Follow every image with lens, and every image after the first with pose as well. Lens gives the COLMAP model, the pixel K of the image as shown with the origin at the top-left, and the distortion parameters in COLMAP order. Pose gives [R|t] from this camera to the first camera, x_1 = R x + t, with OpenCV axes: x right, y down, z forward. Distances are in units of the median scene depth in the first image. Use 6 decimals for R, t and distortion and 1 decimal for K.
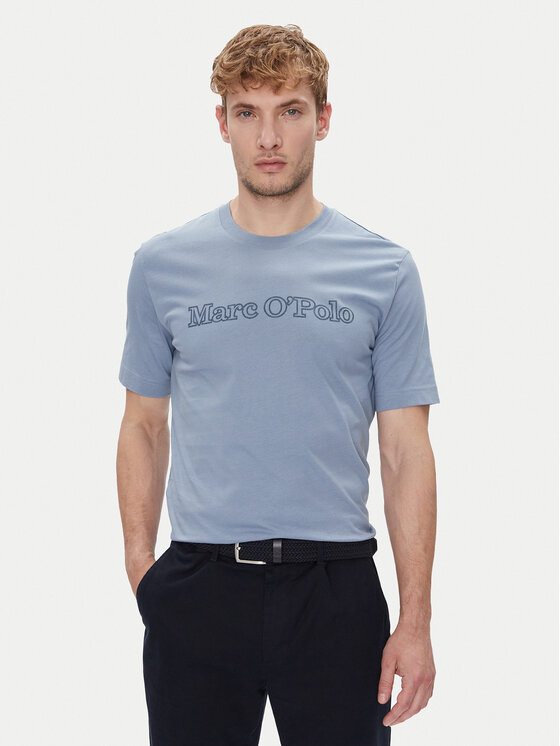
lens RADIAL K [[1225.1, 0, 280.0], [0, 1225.1, 373.0], [0, 0, 1]] dist [-0.186355, -0.034084]
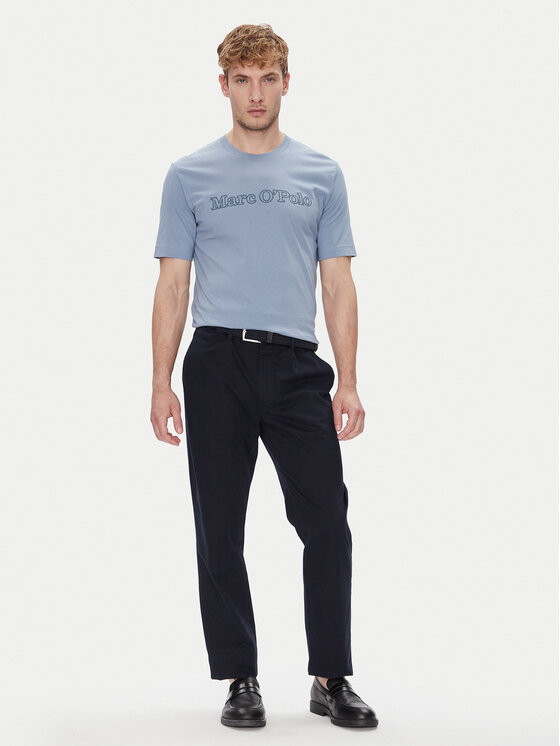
lens RADIAL K [[1488.0, 0, 280.0], [0, 1488.0, 373.0], [0, 0, 1]] dist [-0.038035, 0.010326]
pose [[0.989466, -0.031810, 0.141229, -0.275795], [0.026515, 0.998879, 0.039216, 0.107730], [-0.142318, -0.035059, 0.989200, -1.031776]]
